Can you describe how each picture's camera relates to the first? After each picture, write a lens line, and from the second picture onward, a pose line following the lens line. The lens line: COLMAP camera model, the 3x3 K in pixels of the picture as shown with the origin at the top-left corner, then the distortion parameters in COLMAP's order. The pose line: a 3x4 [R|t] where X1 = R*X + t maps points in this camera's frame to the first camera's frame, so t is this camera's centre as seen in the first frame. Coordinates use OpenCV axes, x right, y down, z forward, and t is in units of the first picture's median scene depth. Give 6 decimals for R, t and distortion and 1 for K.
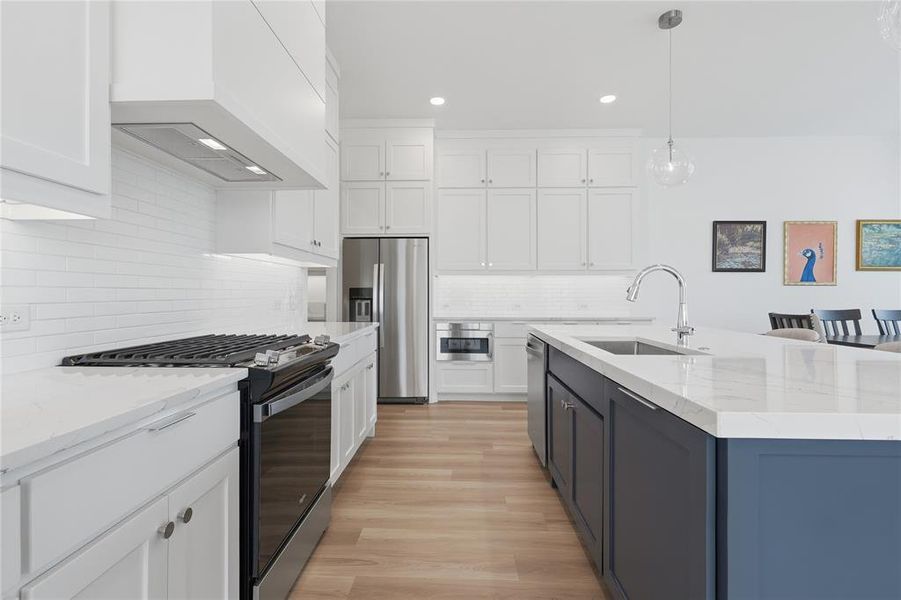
lens RADIAL K [[418.4, 0, 447.9], [0, 418.4, 299.2], [0, 0, 1]] dist [-0.002996, -0.000290]
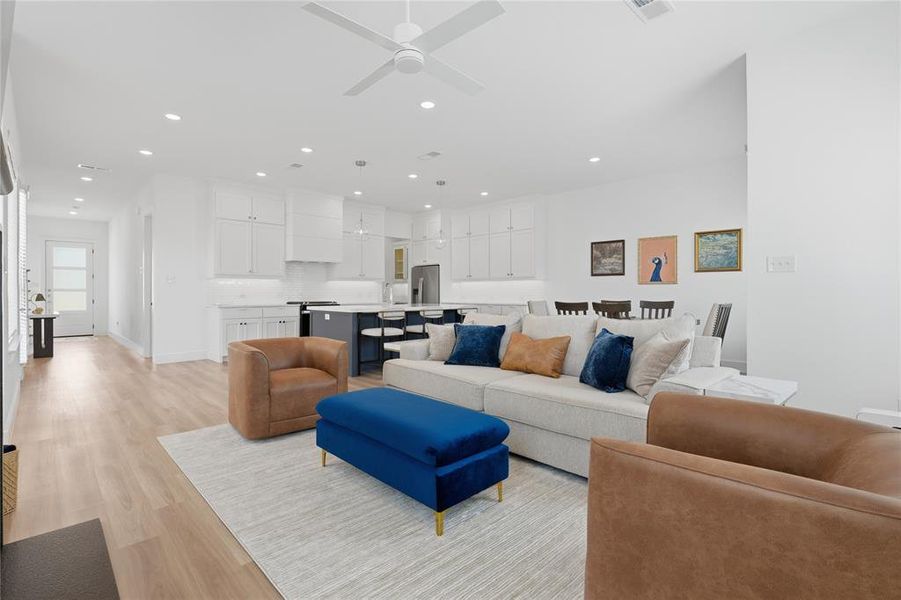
lens RADIAL K [[418.4, 0, 450.6], [0, 418.4, 300.6], [0, 0, 1]] dist [-0.002996, -0.000290]
pose [[0.718093, 0.012792, -0.695830, 1.331338], [-0.006273, 0.999909, 0.011908, 0.008048], [0.695919, -0.004186, 0.718108, -0.441946]]
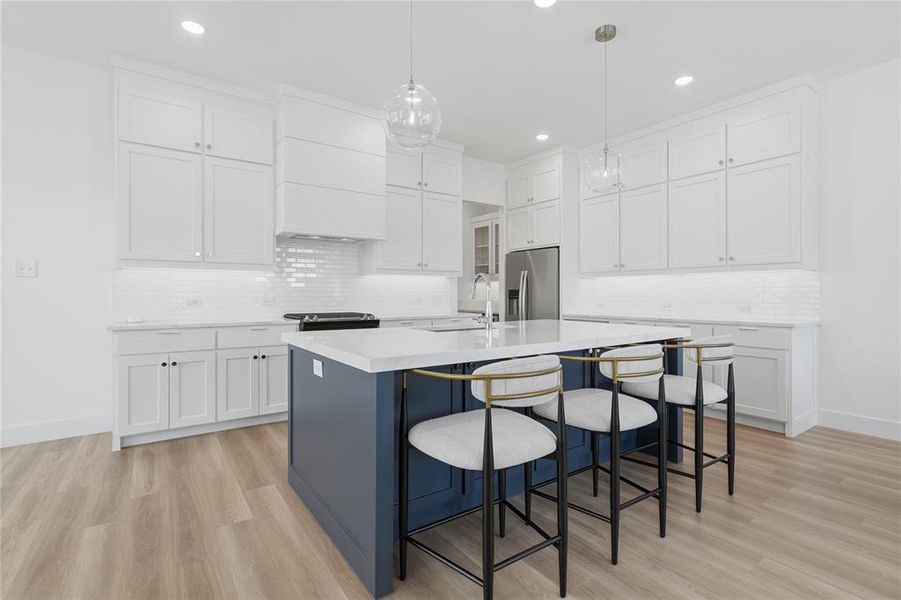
lens RADIAL K [[418.4, 0, 449.5], [0, 418.4, 299.4], [0, 0, 1]] dist [-0.002996, -0.000290]
pose [[0.600482, 0.008316, -0.799595, 0.642459], [-0.007798, 0.999959, 0.004544, -0.000400], [0.799601, 0.003507, 0.600522, 0.035831]]
